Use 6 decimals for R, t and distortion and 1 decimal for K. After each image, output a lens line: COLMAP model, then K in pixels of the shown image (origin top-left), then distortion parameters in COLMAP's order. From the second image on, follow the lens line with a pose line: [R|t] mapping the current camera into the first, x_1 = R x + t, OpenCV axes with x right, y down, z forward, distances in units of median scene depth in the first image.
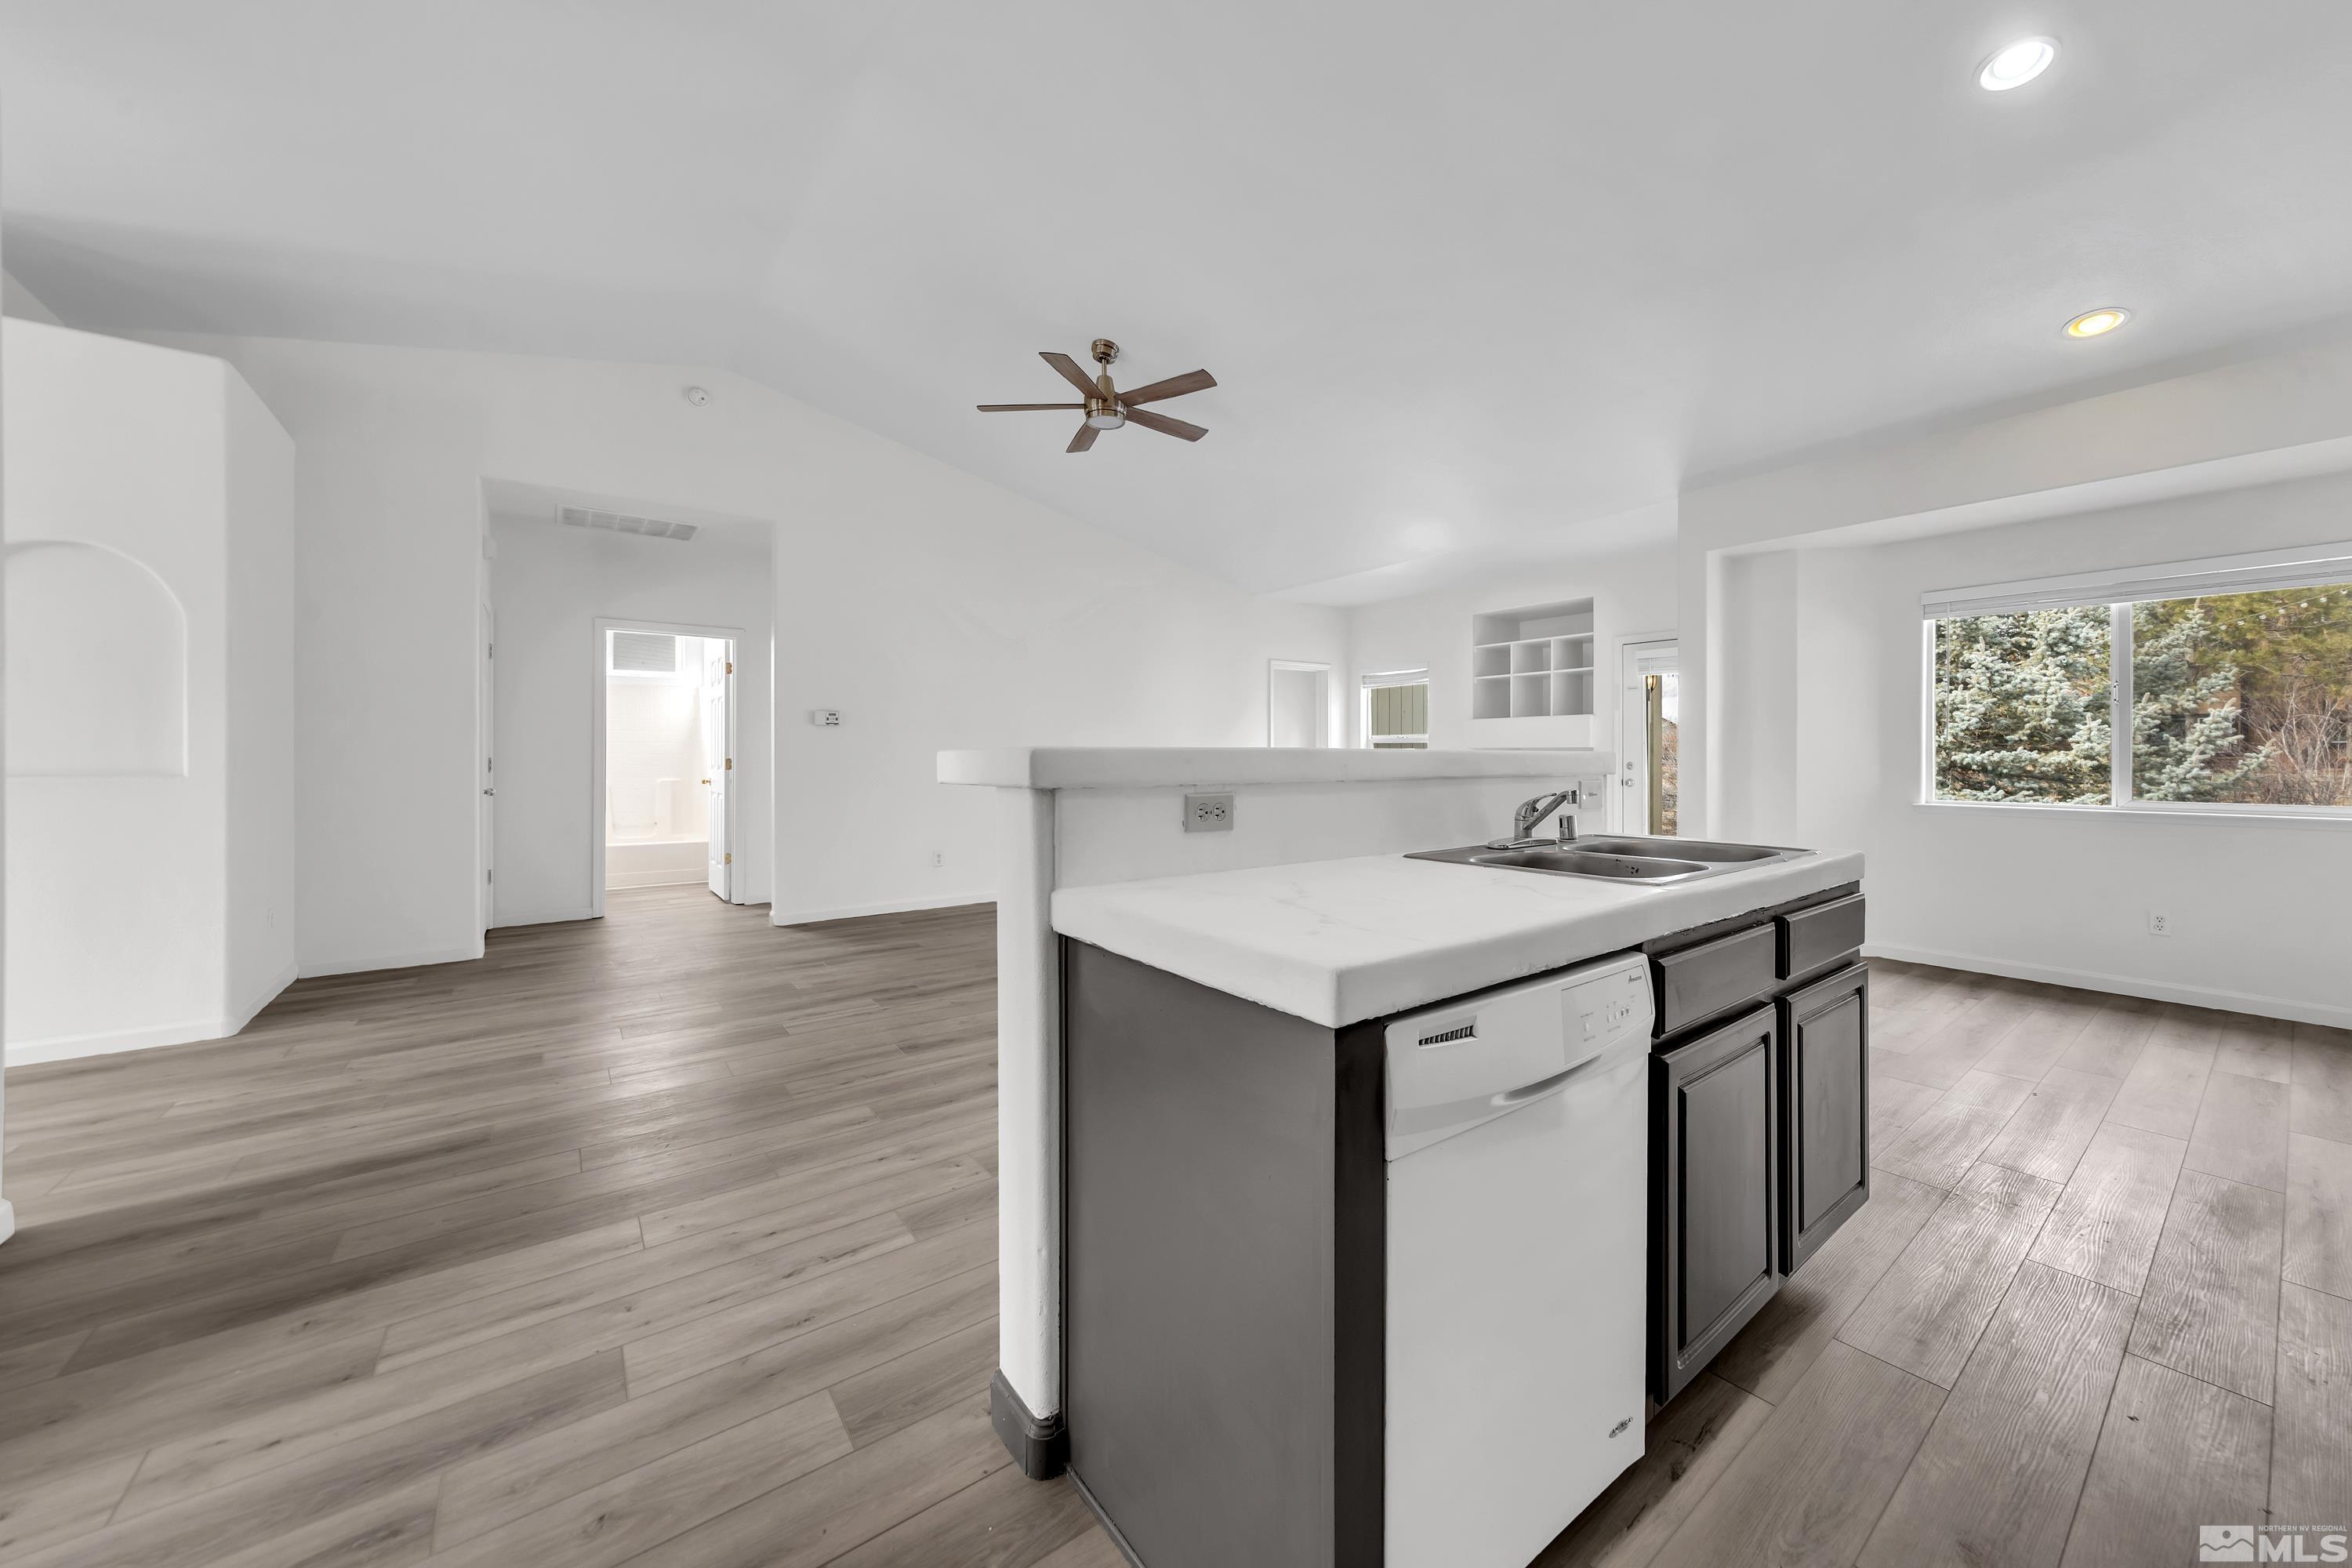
lens RADIAL K [[839.0, 0, 1205.2], [0, 839.0, 755.3], [0, 0, 1]] dist [0.002458, -0.000258]
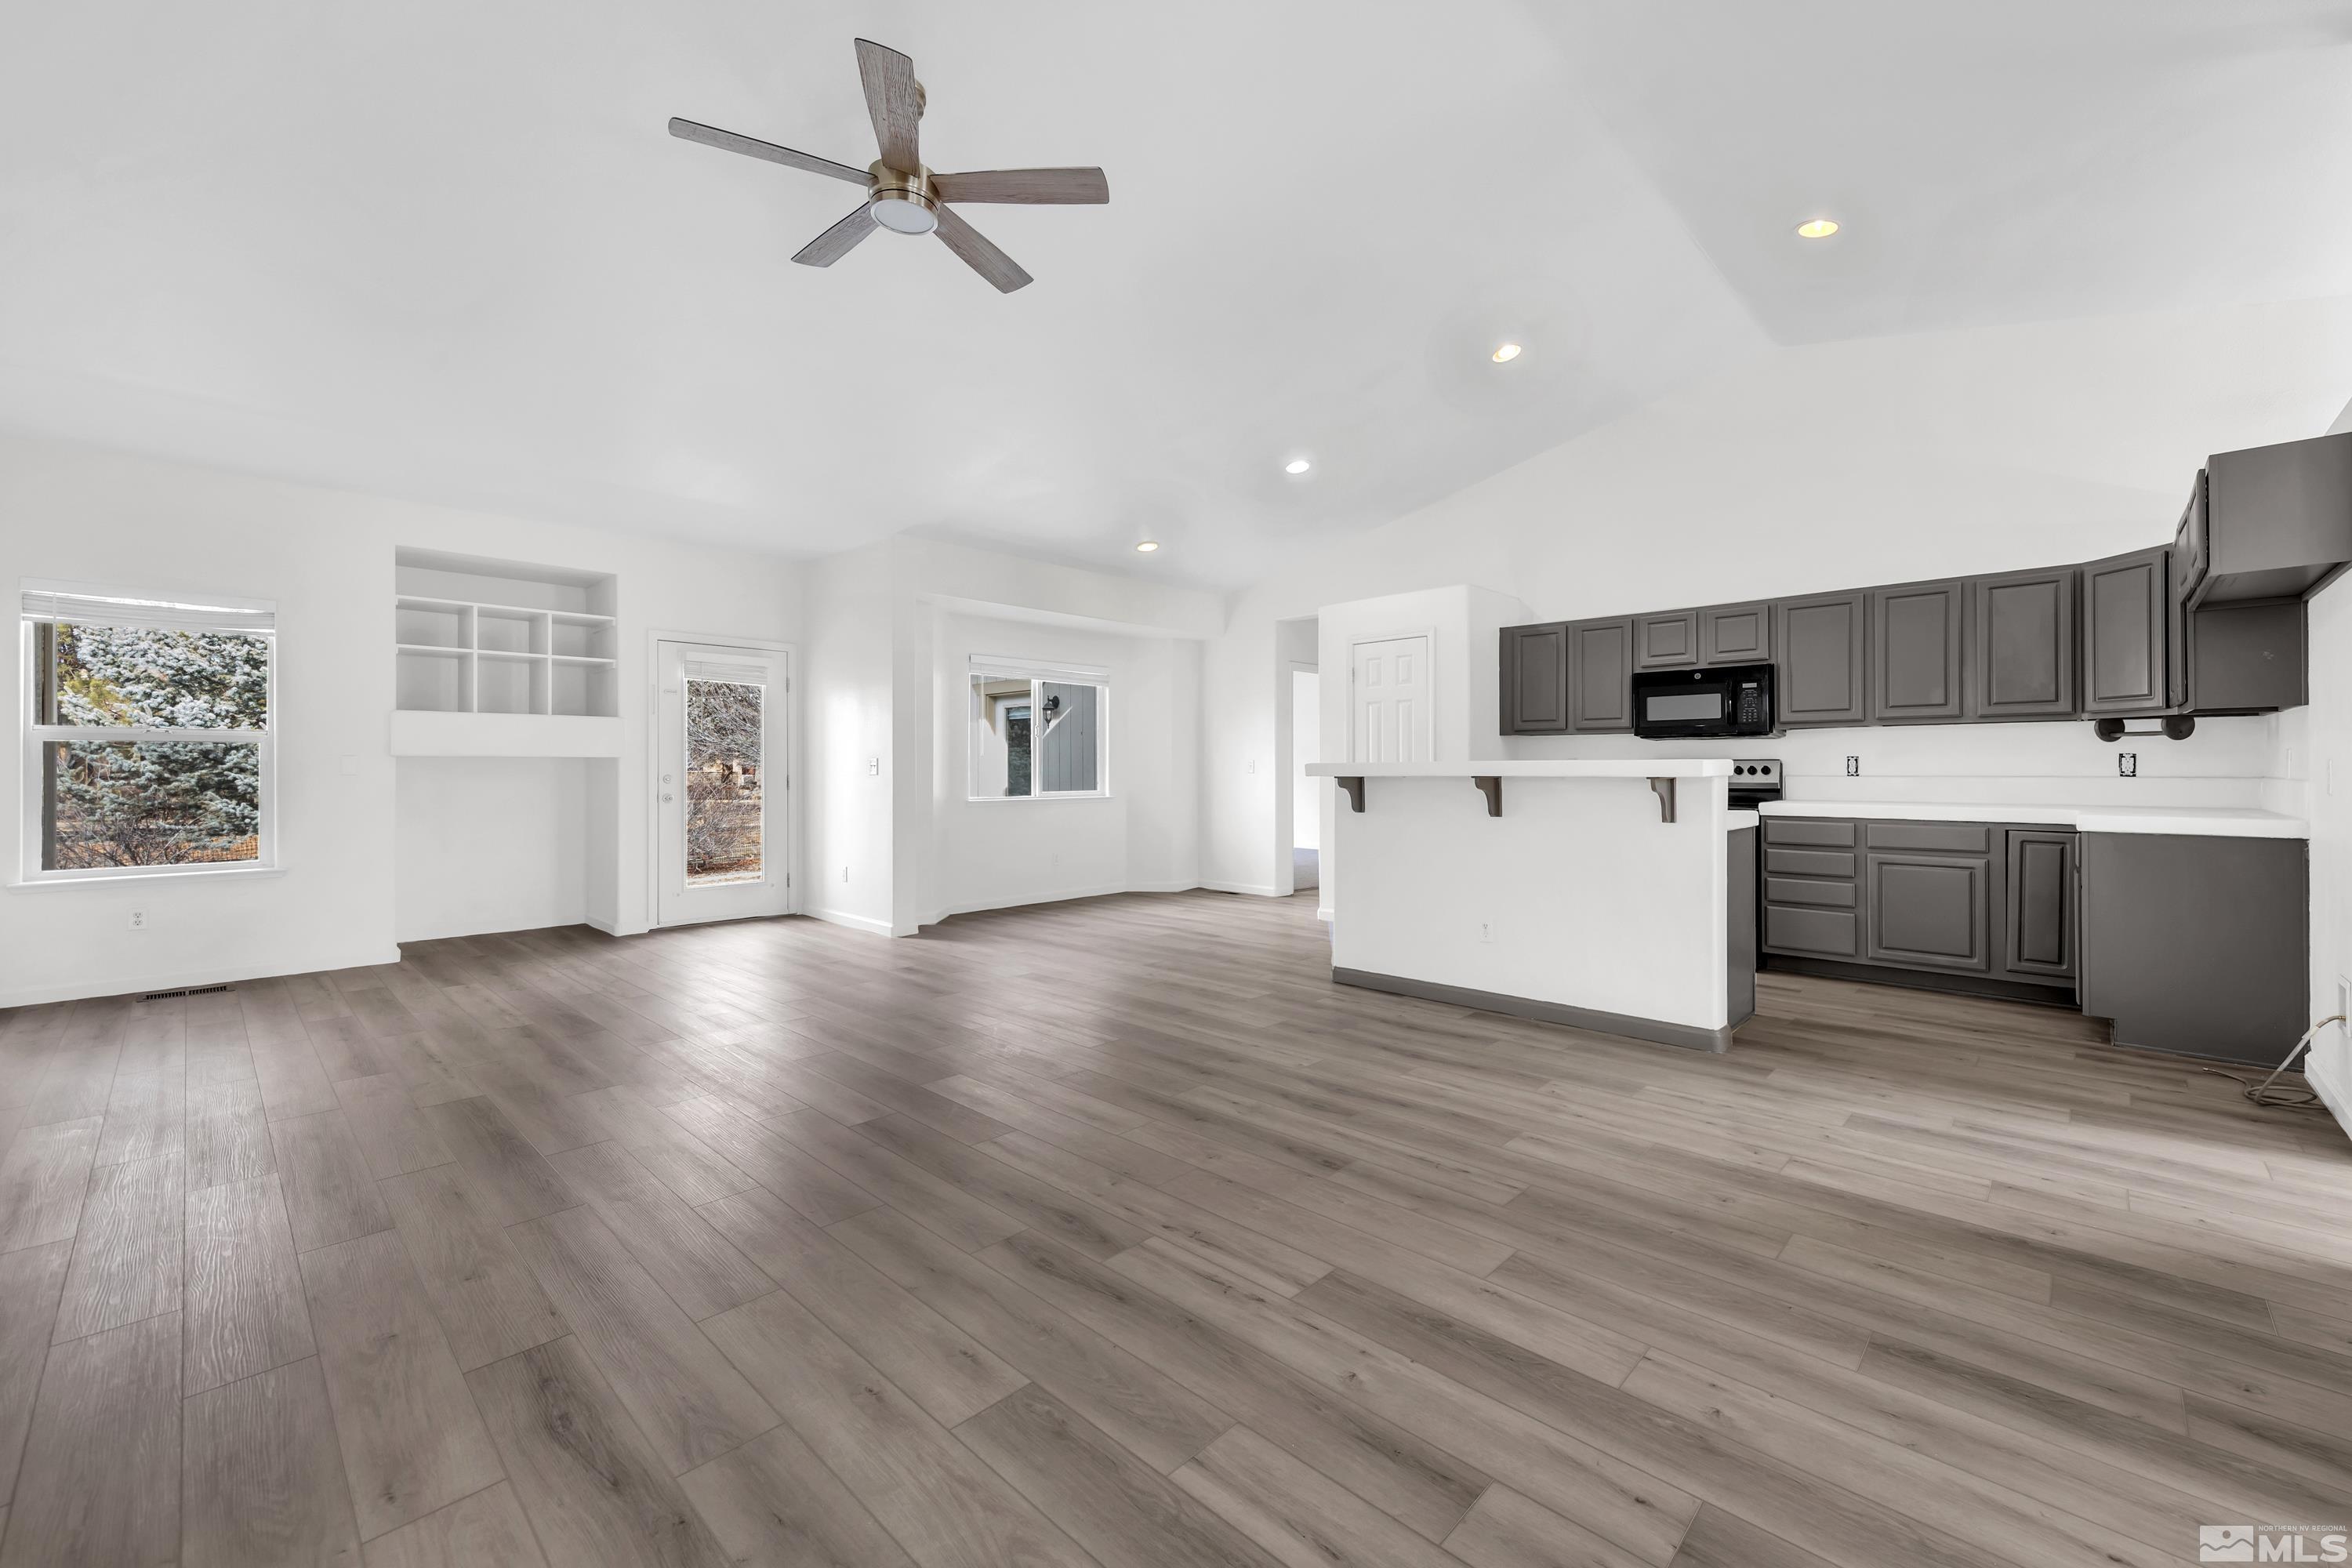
lens RADIAL K [[953.7, 0, 1179.6], [0, 953.7, 767.0], [0, 0, 1]] dist [0.009844, -0.000117]
pose [[-0.146349, -0.000744, 0.989233, -0.496931], [0.003336, 0.999994, 0.001246, 0.000729], [-0.989227, 0.003483, -0.146346, 0.538751]]
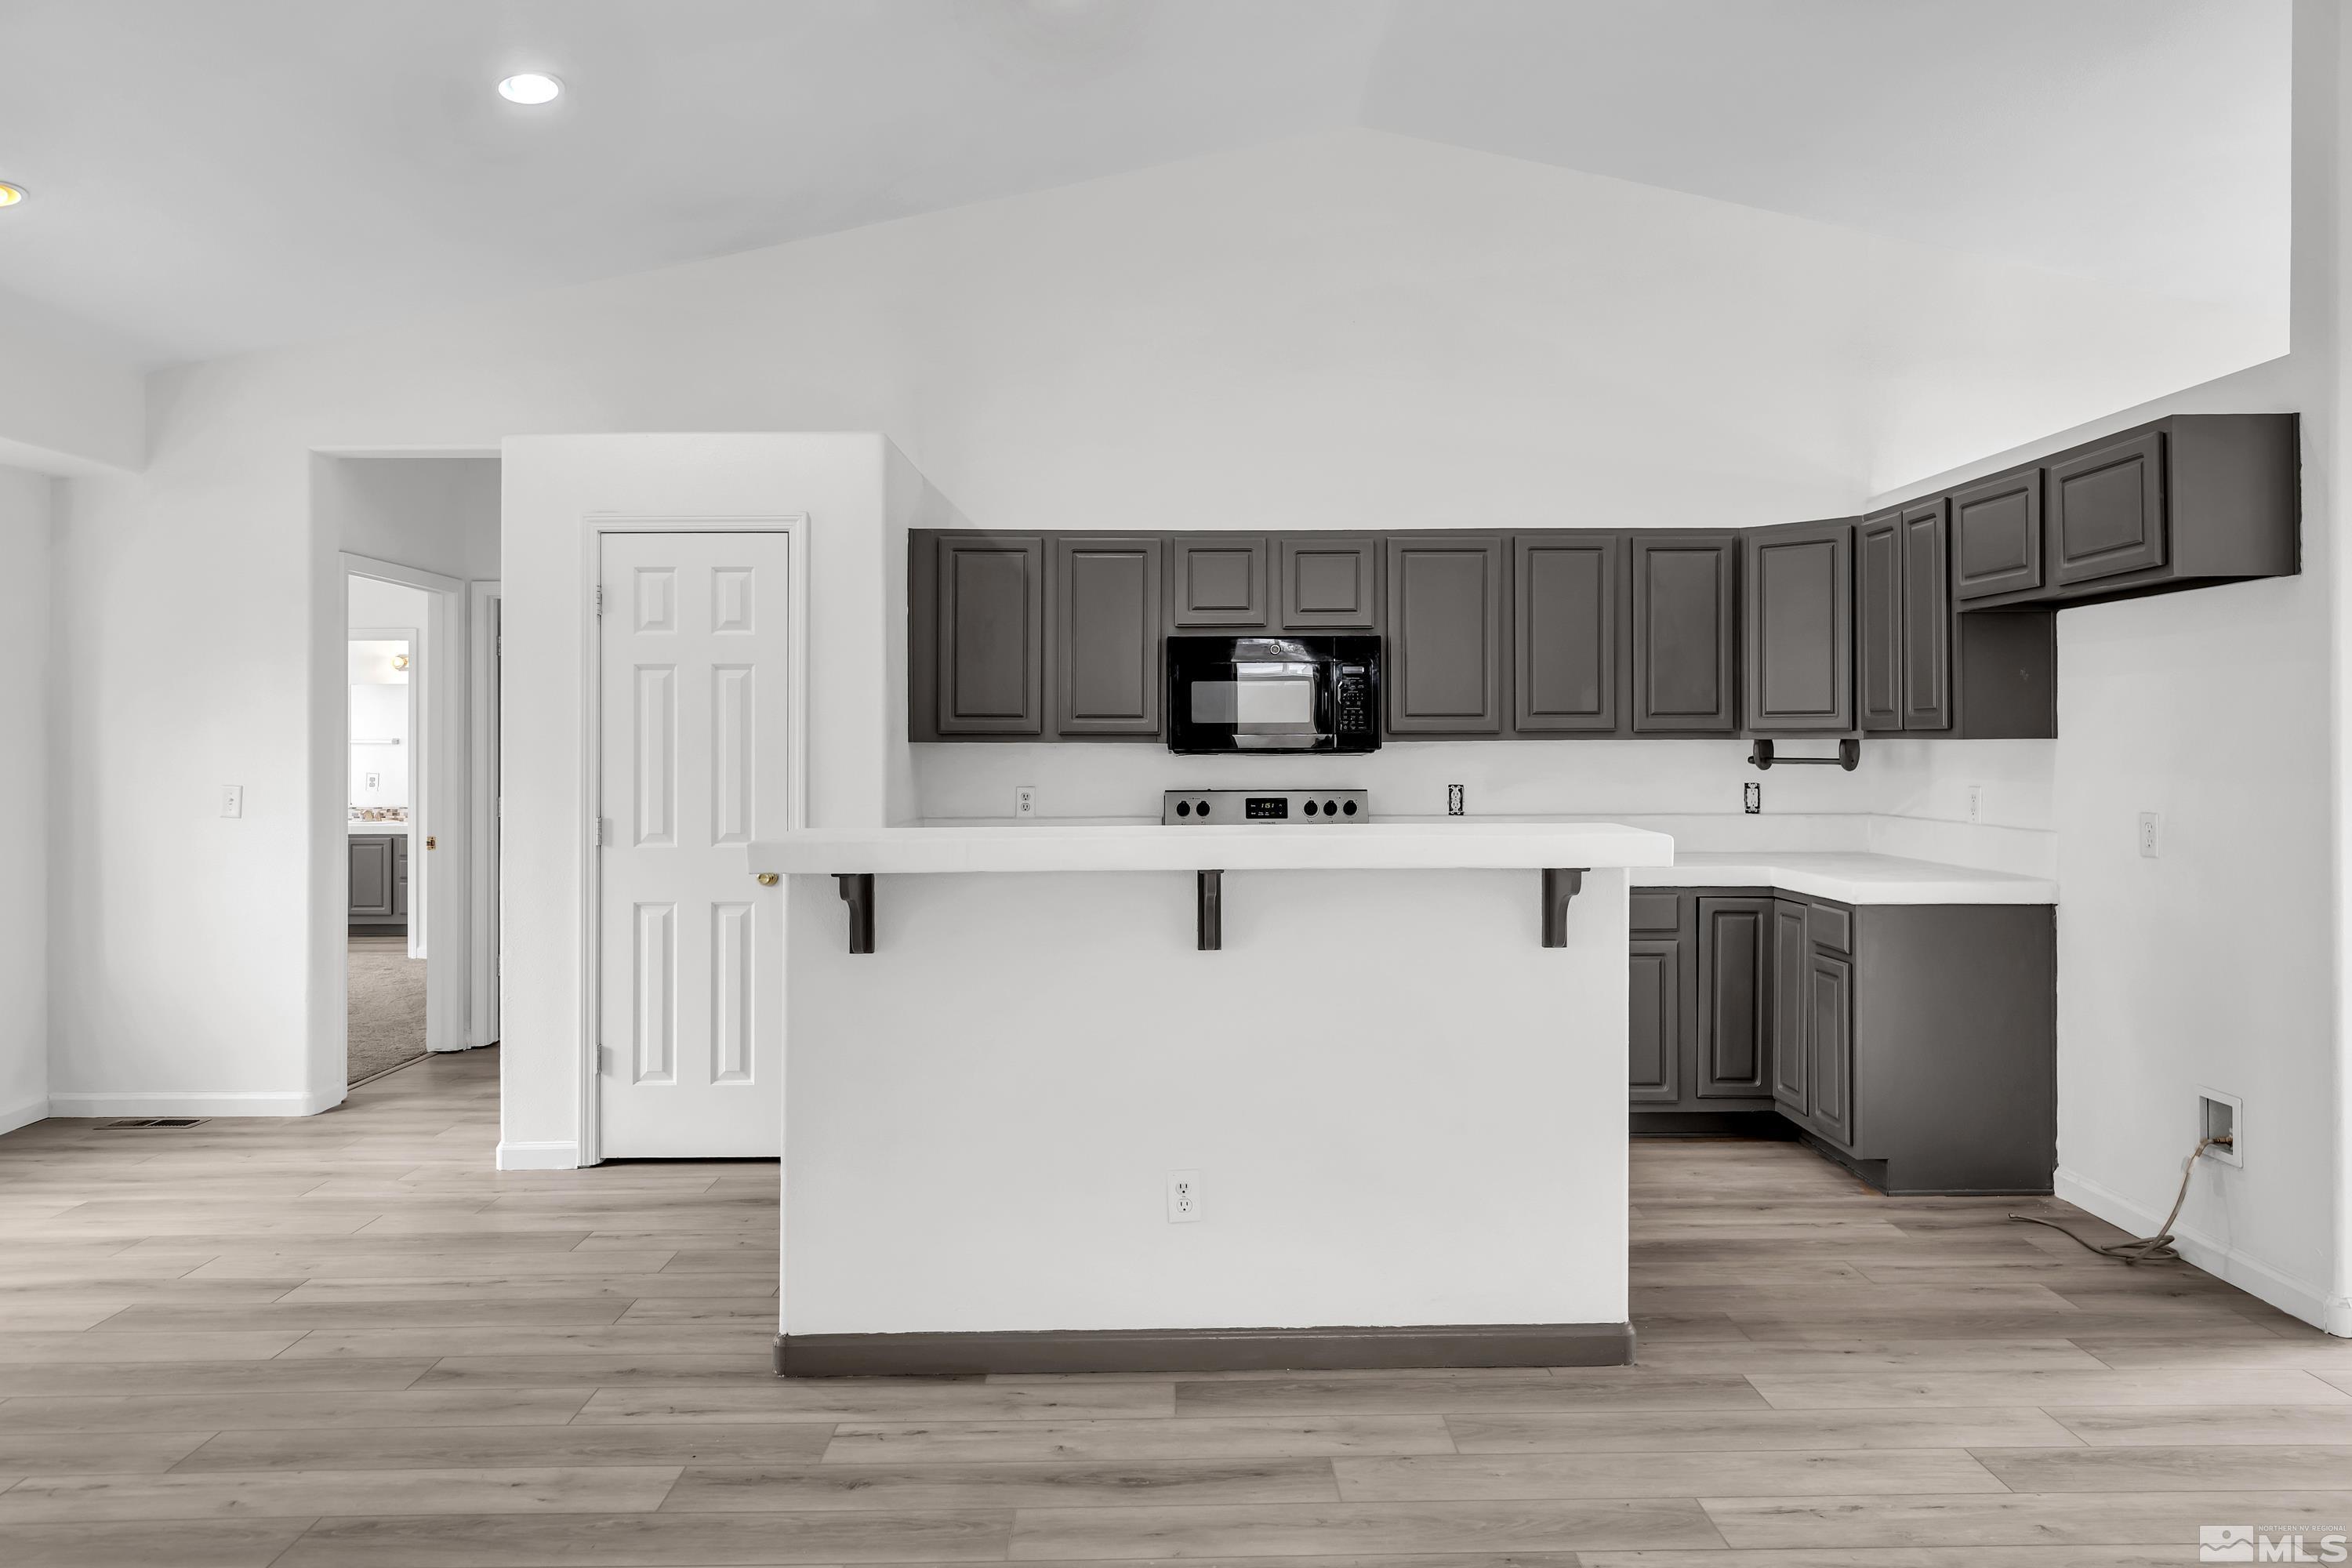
lens RADIAL K [[1560.8, 0, 1192.5], [0, 1560.8, 733.4], [0, 0, 1]] dist [-0.001715, 0.001212]
pose [[-0.806540, 0.002992, 0.591172, -0.209505], [0.002308, 0.999996, -0.001913, -0.028123], [-0.591175, -0.000178, -0.806543, 0.621846]]
